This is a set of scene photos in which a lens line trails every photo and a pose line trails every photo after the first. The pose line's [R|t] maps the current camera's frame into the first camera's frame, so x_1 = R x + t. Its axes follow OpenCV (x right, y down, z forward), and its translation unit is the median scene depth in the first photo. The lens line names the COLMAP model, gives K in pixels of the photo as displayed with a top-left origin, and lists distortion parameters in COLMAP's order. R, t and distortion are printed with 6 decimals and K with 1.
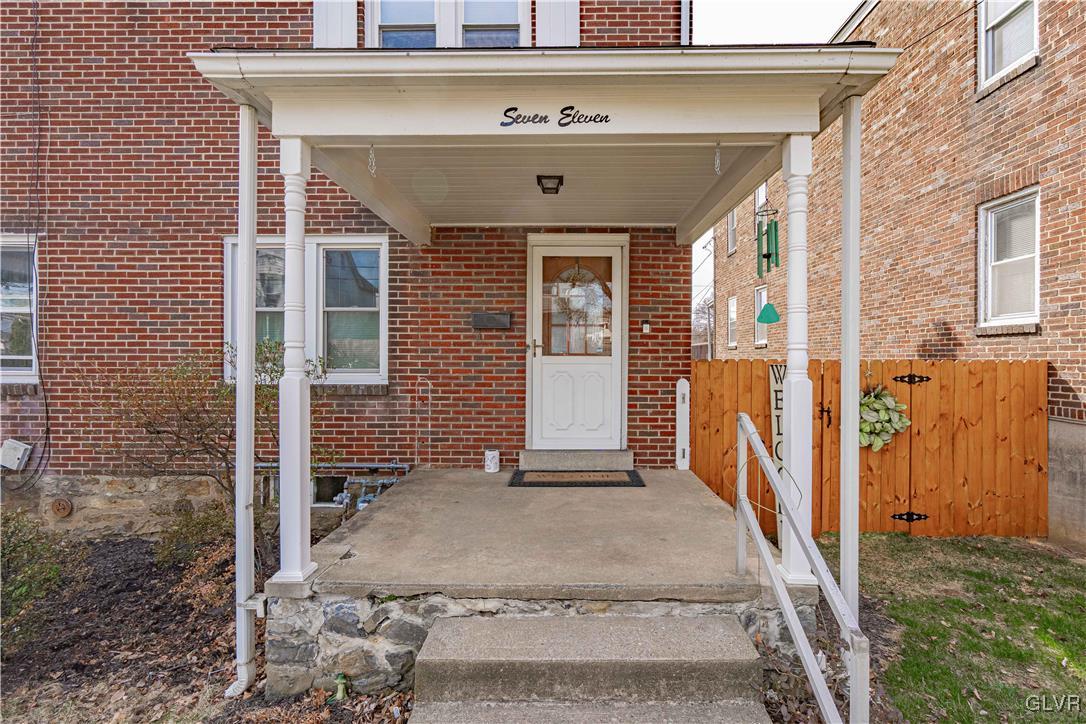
lens RADIAL K [[494.6, 0, 566.2], [0, 494.6, 357.2], [0, 0, 1]] dist [-0.008216, -0.000194]
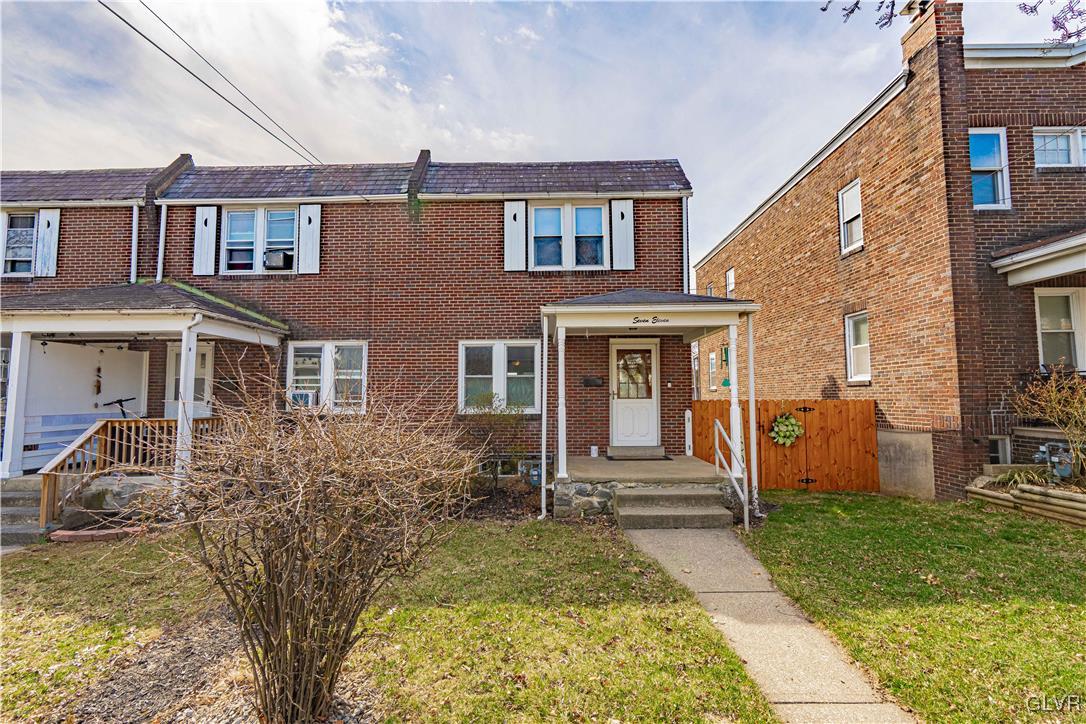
lens RADIAL K [[494.6, 0, 541.5], [0, 494.6, 363.3], [0, 0, 1]] dist [-0.008216, -0.000194]
pose [[0.999909, -0.007637, -0.011133, -0.323459], [0.006851, 0.997591, -0.069024, -0.009877], [0.011634, 0.068941, 0.997553, -0.983521]]
